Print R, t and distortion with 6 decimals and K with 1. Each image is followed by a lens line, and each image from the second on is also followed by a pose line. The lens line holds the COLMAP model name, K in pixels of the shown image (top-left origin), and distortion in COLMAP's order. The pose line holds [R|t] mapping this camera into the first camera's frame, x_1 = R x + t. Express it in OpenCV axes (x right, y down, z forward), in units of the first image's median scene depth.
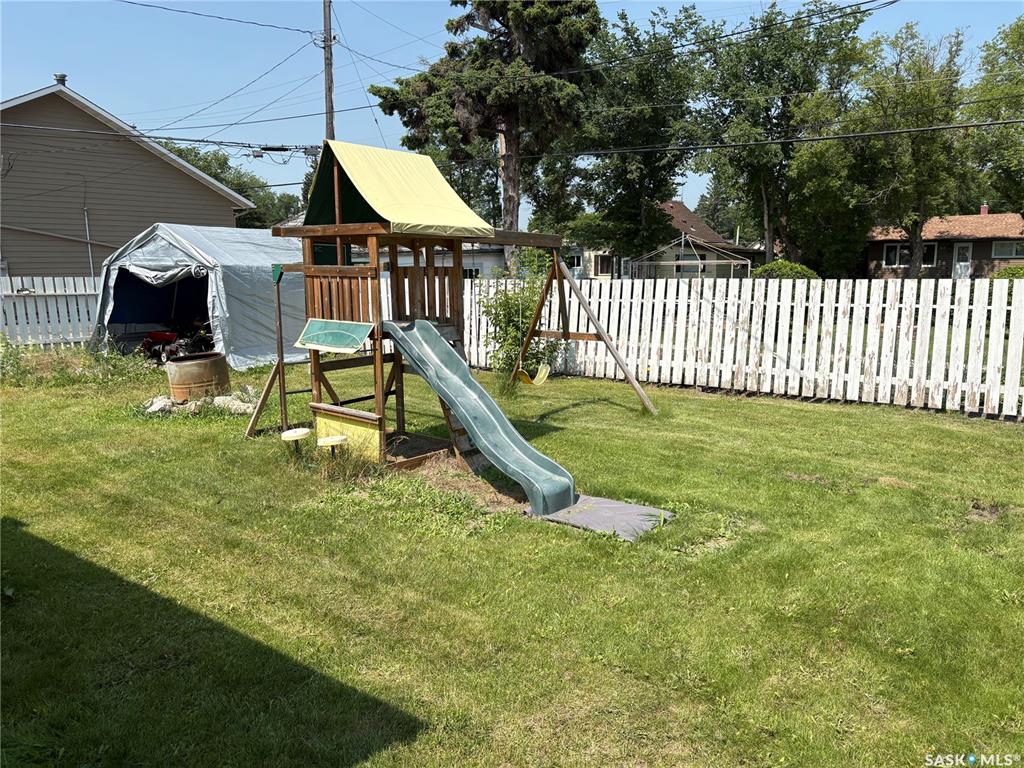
lens RADIAL K [[667.7, 0, 522.5], [0, 667.7, 377.7], [0, 0, 1]] dist [0.007544, -0.000497]
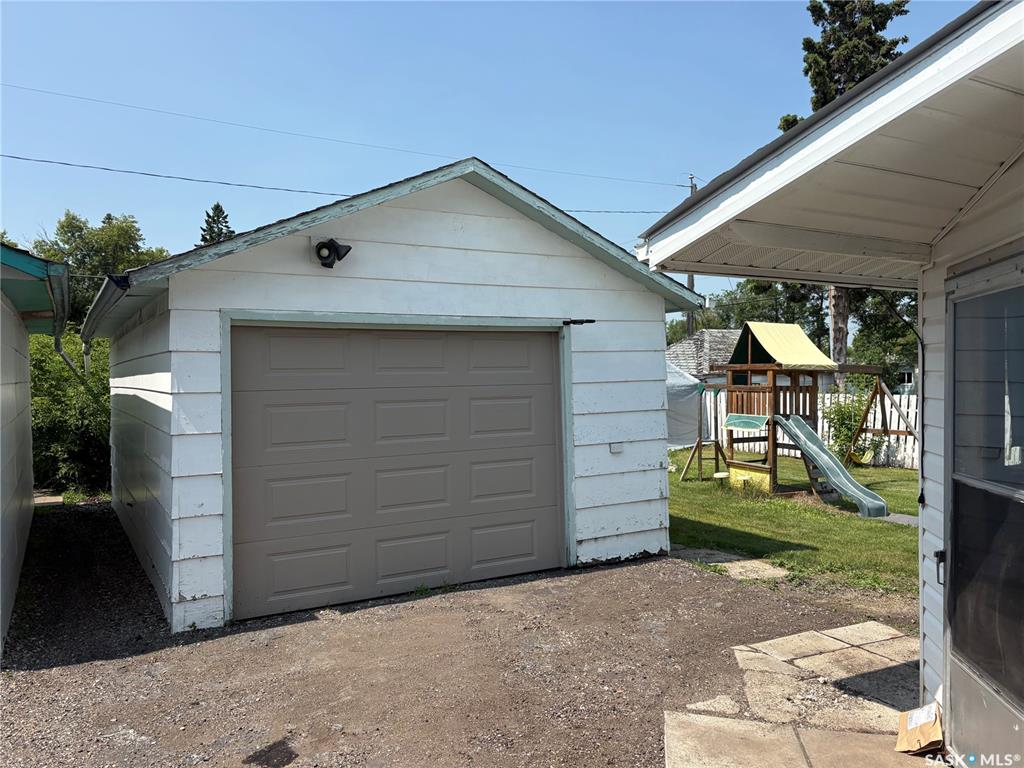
lens RADIAL K [[772.5, 0, 519.2], [0, 772.5, 395.0], [0, 0, 1]] dist [0.025736, -0.022636]
pose [[0.923306, 0.010473, -0.383923, -0.032026], [-0.065985, 0.989090, -0.131707, 0.169428], [0.378355, 0.146939, 0.913924, -1.107786]]
